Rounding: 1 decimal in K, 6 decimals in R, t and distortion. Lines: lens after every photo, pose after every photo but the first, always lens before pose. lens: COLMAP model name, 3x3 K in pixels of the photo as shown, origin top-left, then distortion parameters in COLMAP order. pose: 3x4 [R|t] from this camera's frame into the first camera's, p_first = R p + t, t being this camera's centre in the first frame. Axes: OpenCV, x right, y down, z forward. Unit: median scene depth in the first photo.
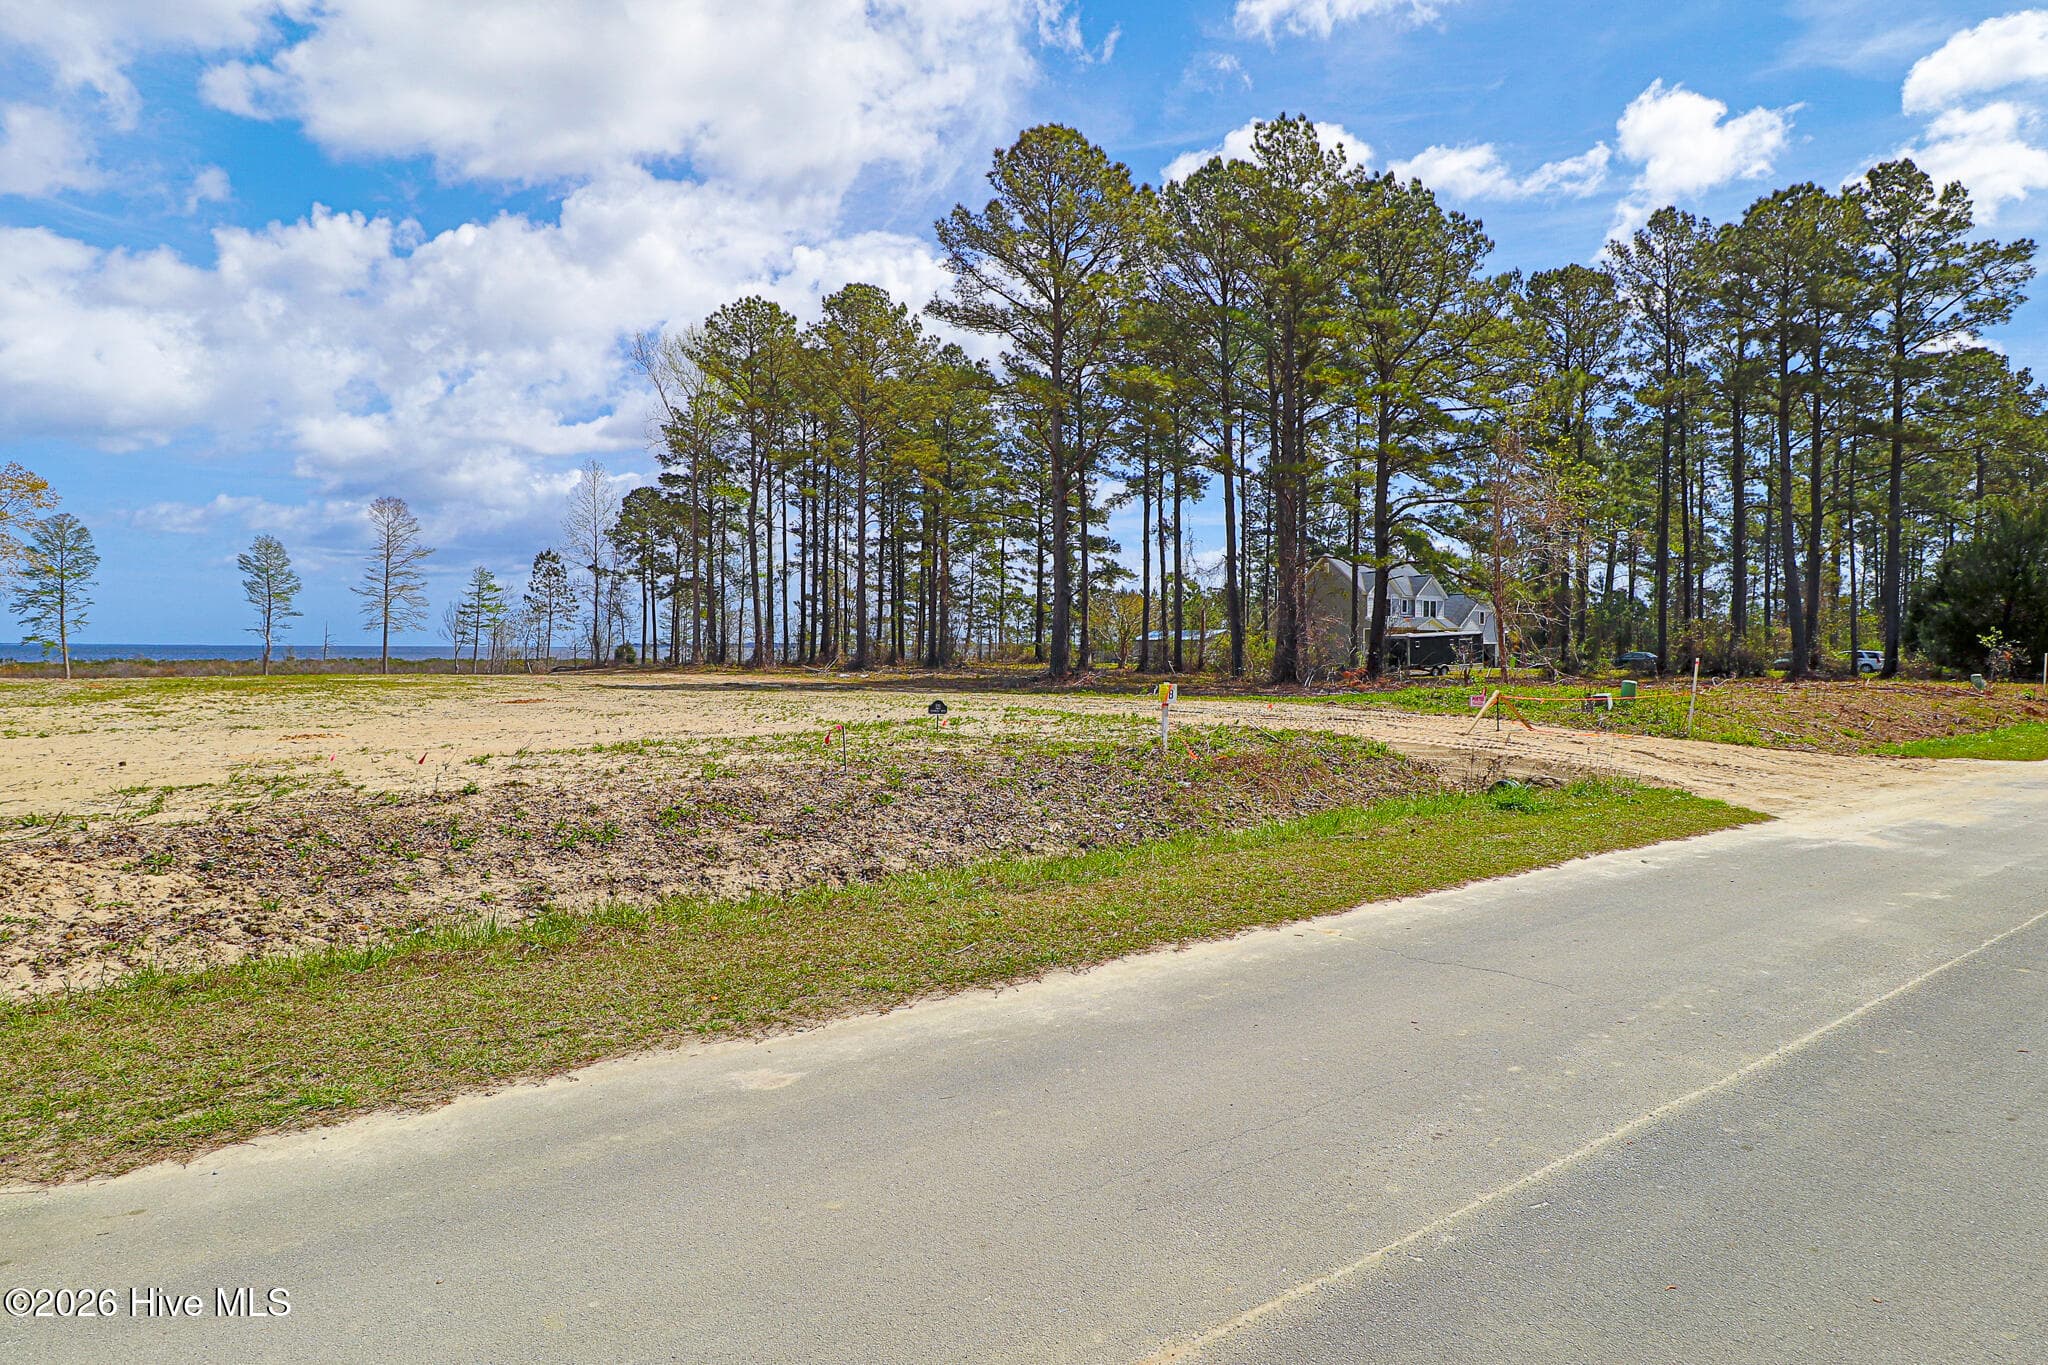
lens RADIAL K [[1103.1, 0, 1077.3], [0, 1103.1, 656.9], [0, 0, 1]] dist [0.045716, -0.025694]
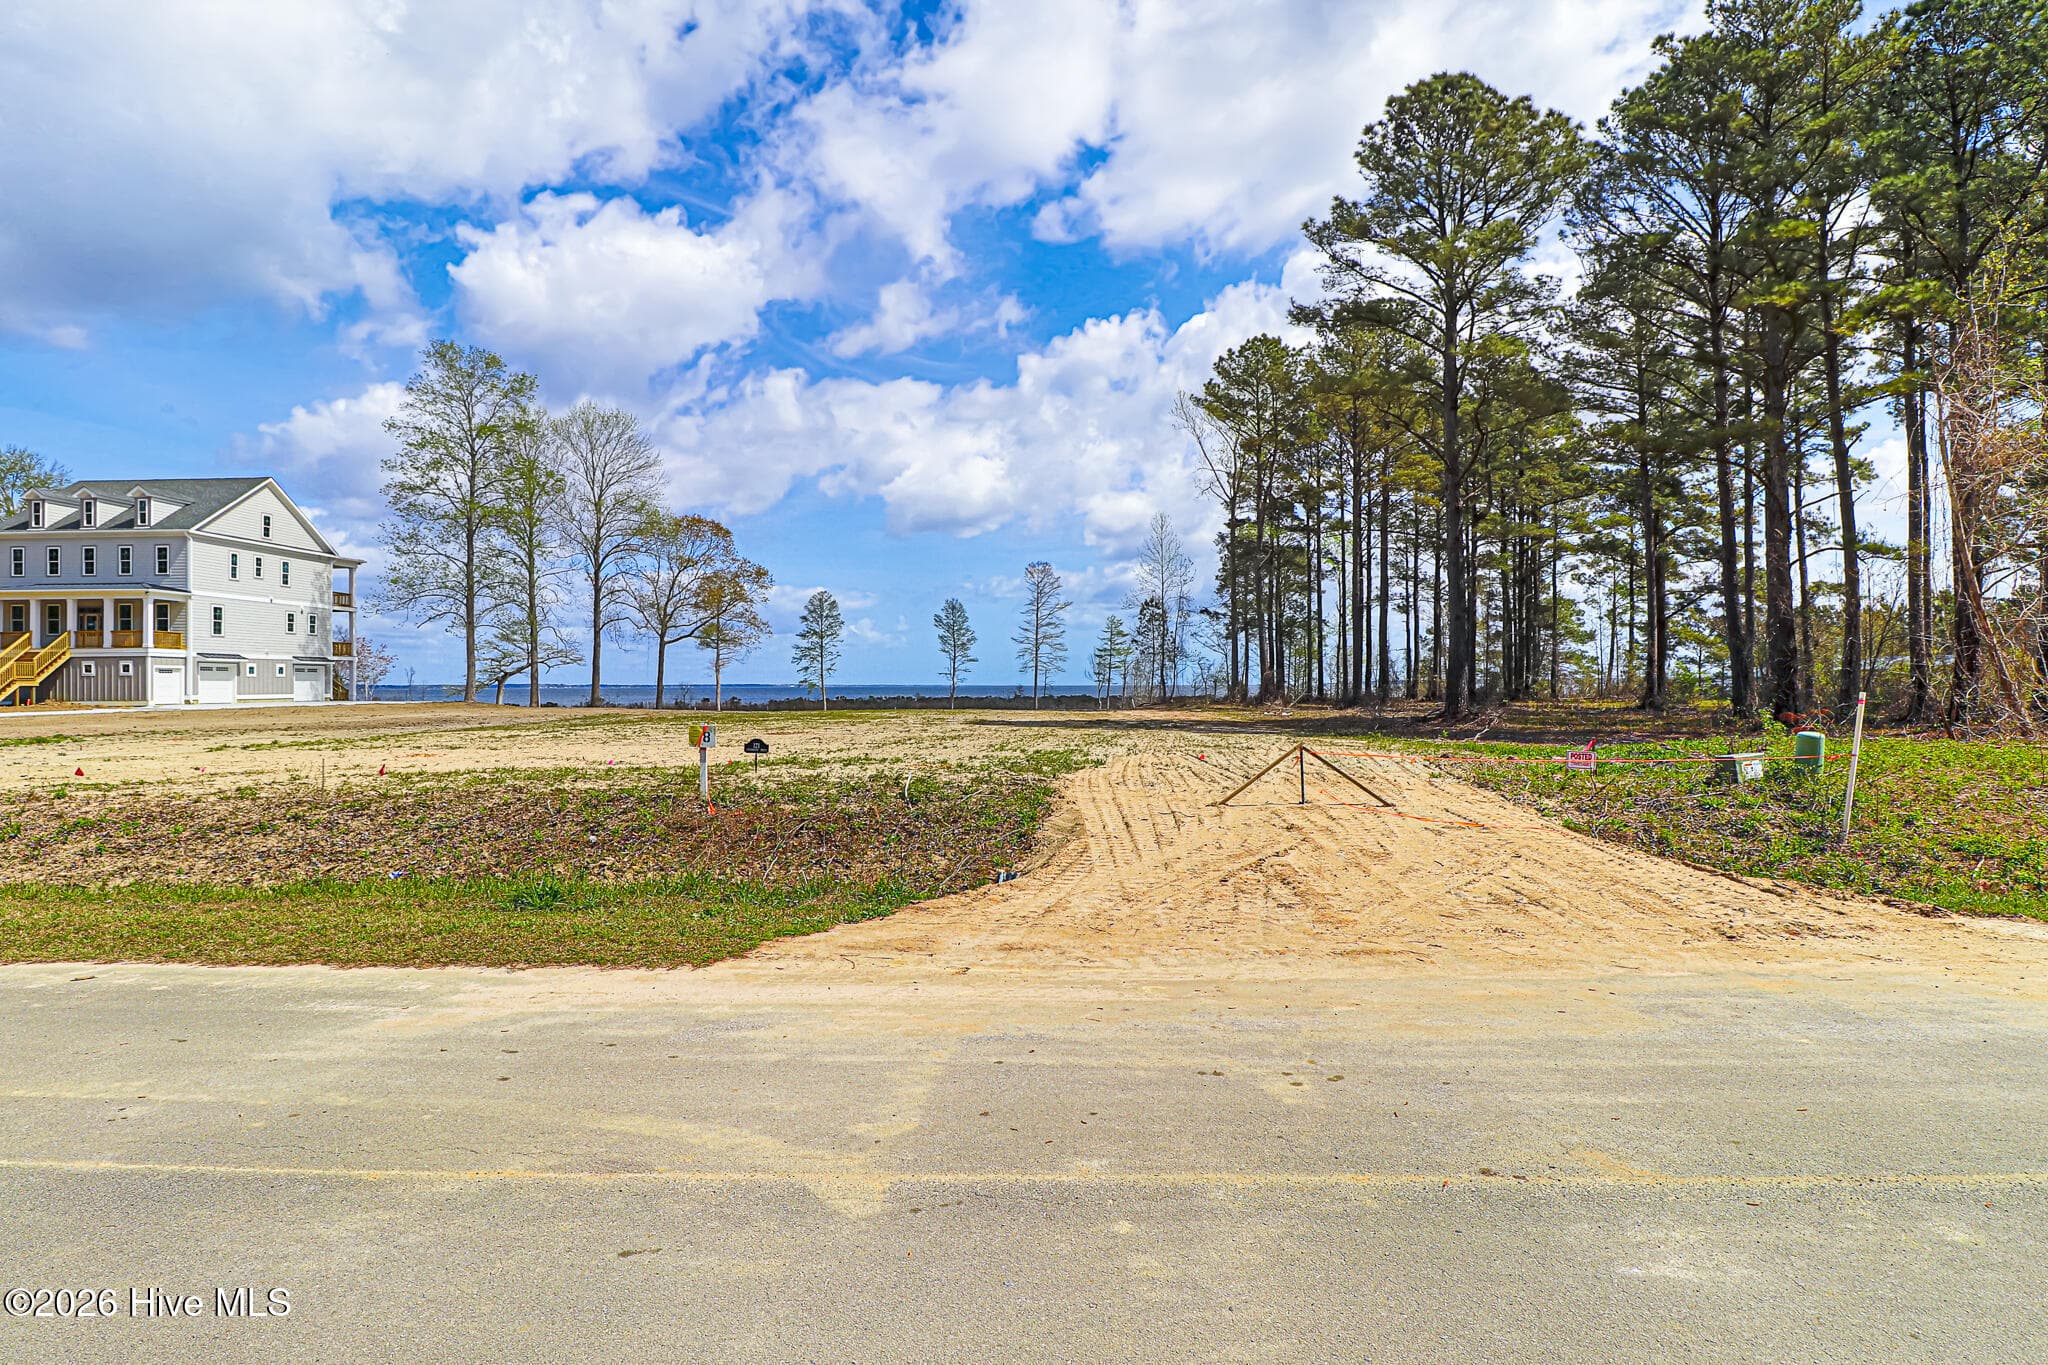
lens RADIAL K [[1130.3, 0, 1109.5], [0, 1130.3, 694.3], [0, 0, 1]] dist [0.029352, -0.028893]
pose [[0.817662, -0.002793, -0.575692, 0.134415], [0.003278, 0.999995, -0.000197, -0.000131], [0.575689, -0.001726, 0.817667, 0.061873]]
